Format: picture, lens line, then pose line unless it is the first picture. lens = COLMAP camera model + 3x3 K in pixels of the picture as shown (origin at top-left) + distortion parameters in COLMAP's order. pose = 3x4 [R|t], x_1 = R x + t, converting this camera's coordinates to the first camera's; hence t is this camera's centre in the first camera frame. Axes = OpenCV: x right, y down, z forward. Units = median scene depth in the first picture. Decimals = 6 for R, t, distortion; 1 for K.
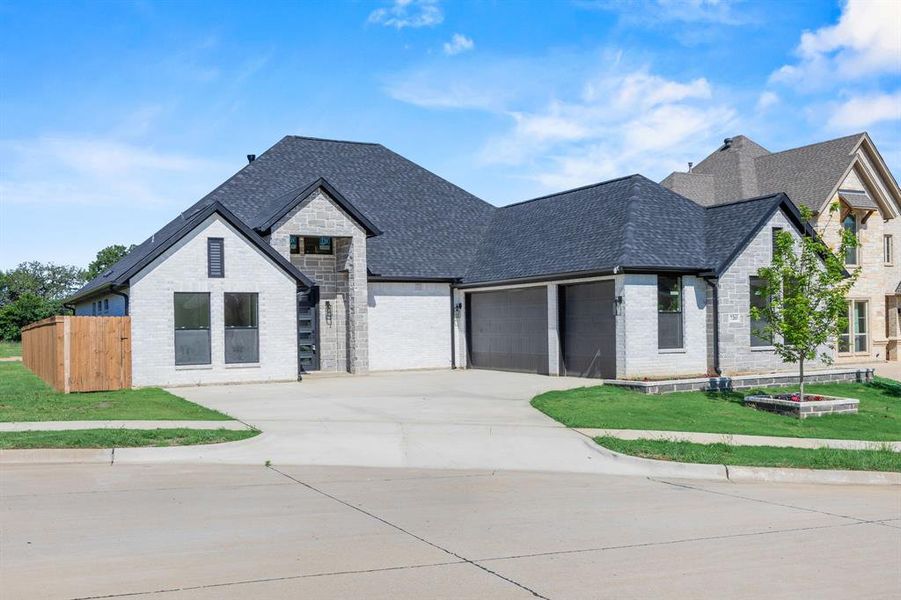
lens RADIAL K [[810.3, 0, 450.5], [0, 810.3, 300.0], [0, 0, 1]] dist [0.001922, 0.001375]
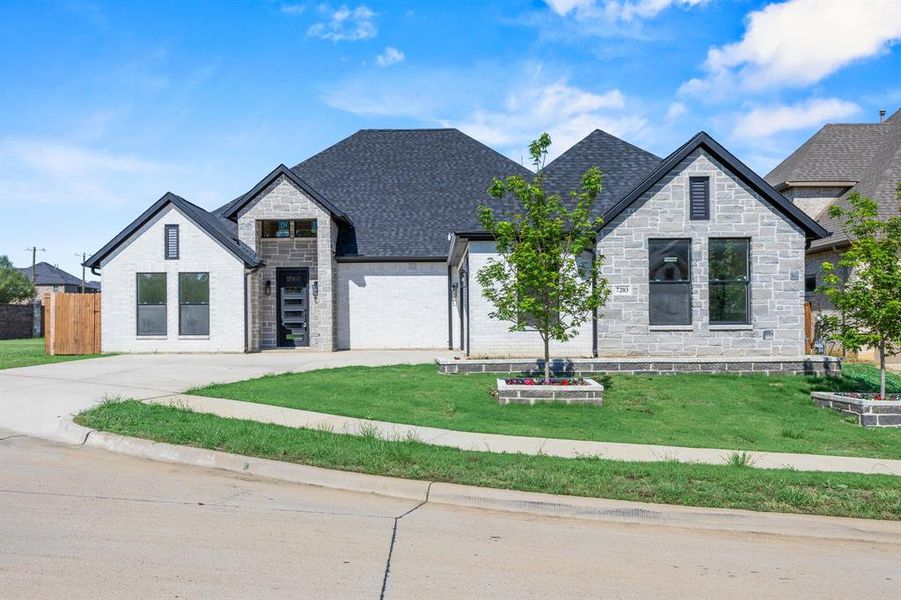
lens RADIAL K [[783.4, 0, 447.9], [0, 783.4, 297.7], [0, 0, 1]] dist [-0.000862, 0.000996]
pose [[0.880892, -0.006108, -0.473279, 0.568784], [0.005966, 0.999981, -0.001800, 0.030137], [0.473281, -0.001238, 0.880911, 0.213442]]
